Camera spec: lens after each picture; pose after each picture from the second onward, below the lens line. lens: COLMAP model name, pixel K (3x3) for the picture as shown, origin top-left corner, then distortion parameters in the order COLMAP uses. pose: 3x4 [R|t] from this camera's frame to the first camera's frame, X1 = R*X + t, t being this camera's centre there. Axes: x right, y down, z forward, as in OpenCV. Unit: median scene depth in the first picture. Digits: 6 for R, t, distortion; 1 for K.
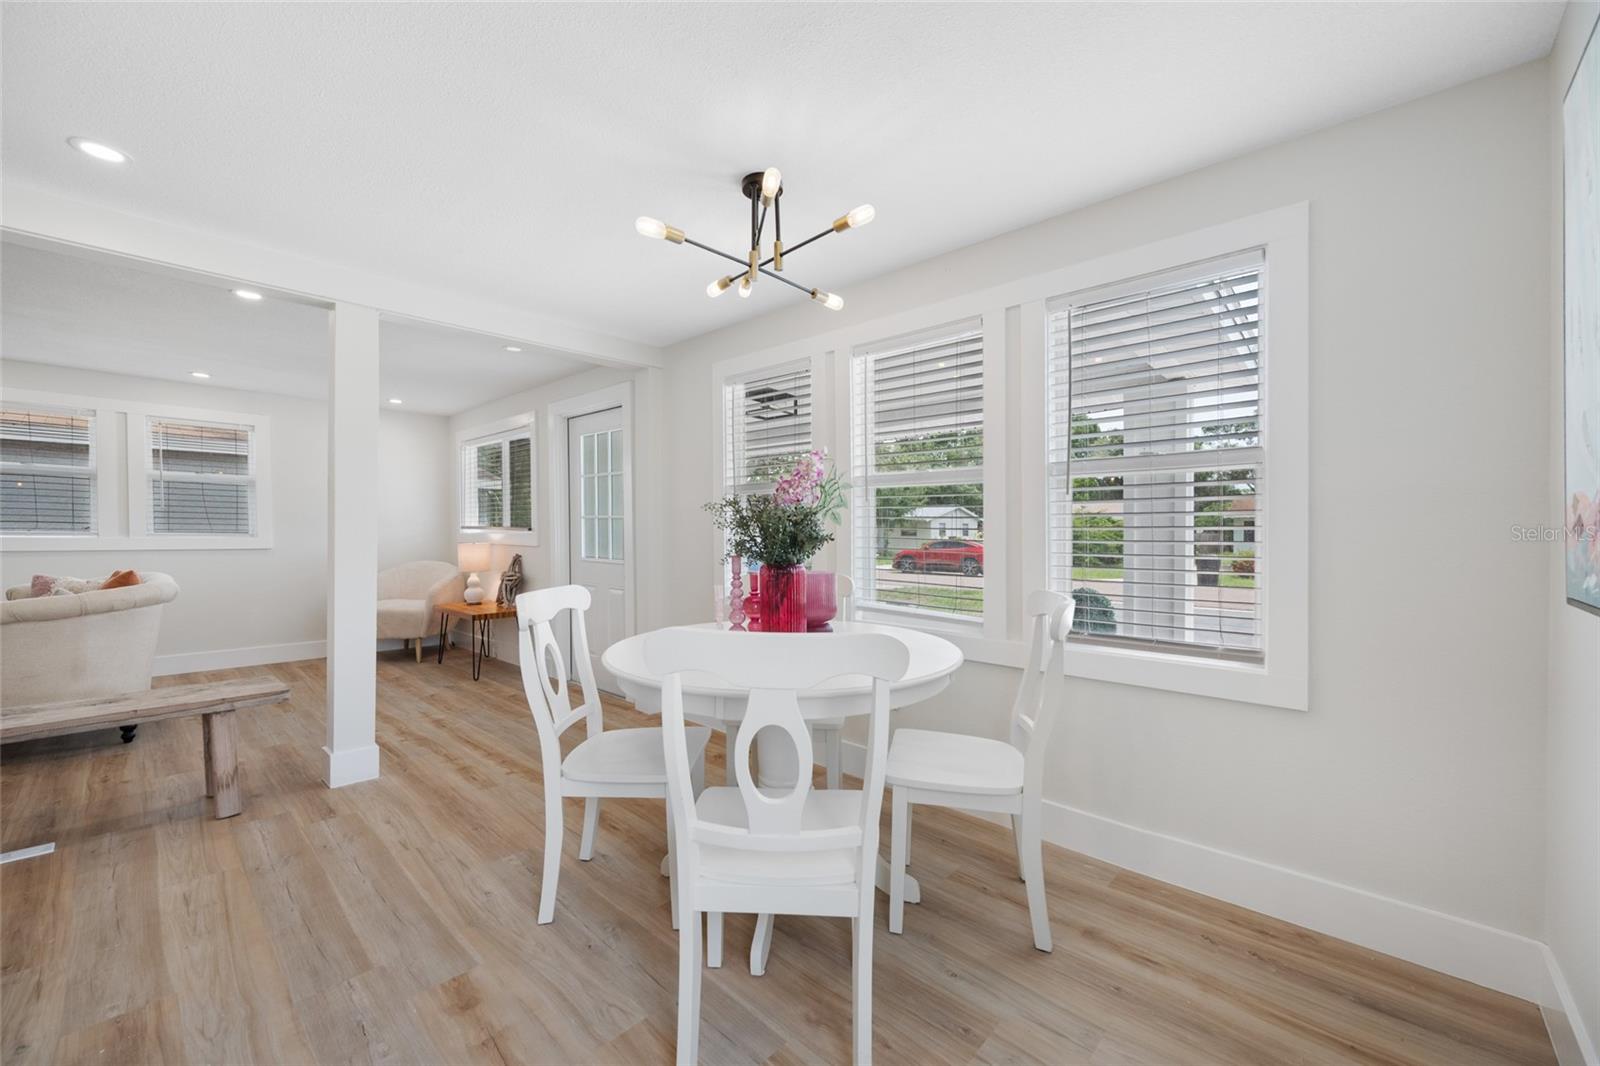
lens RADIAL K [[637.9, 0, 791.8], [0, 637.9, 531.9], [0, 0, 1]] dist [0.001279, 0.000195]
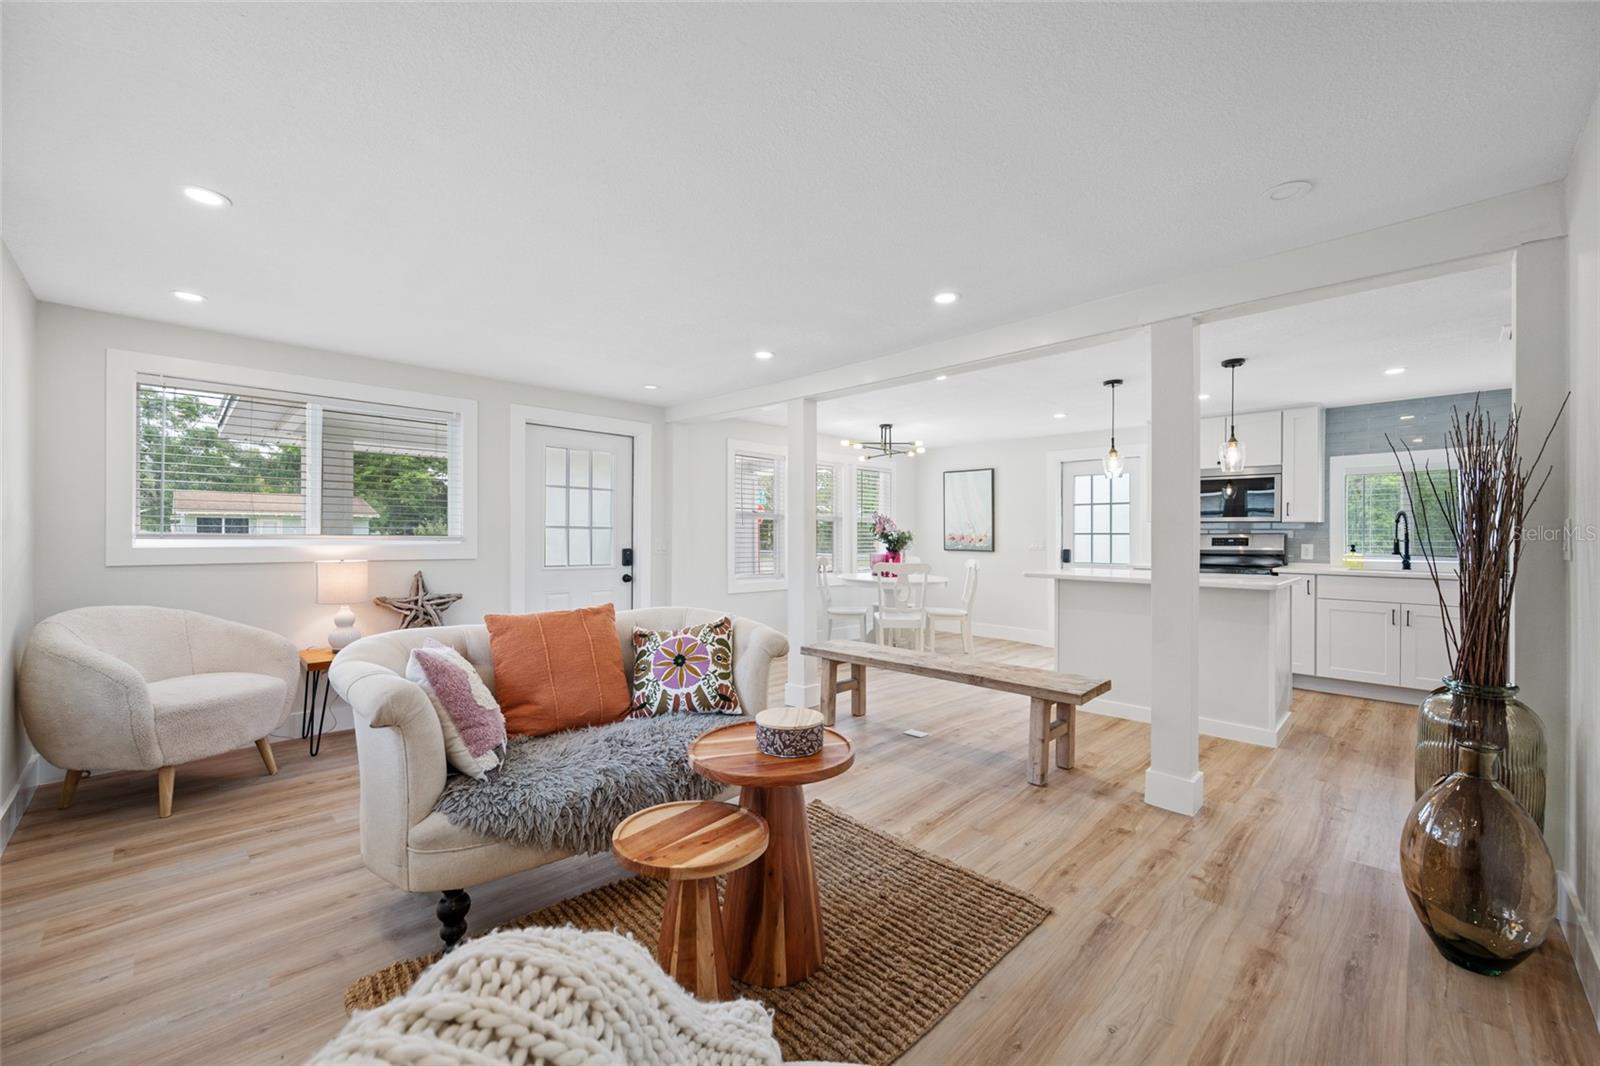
lens RADIAL K [[637.9, 0, 791.8], [0, 637.9, 531.9], [0, 0, 1]] dist [0.001279, 0.000195]
pose [[0.040865, 0.000136, 0.999165, -3.043510], [0.001832, 0.999998, -0.000211, -0.047782], [-0.999163, 0.001840, 0.040865, 1.305994]]
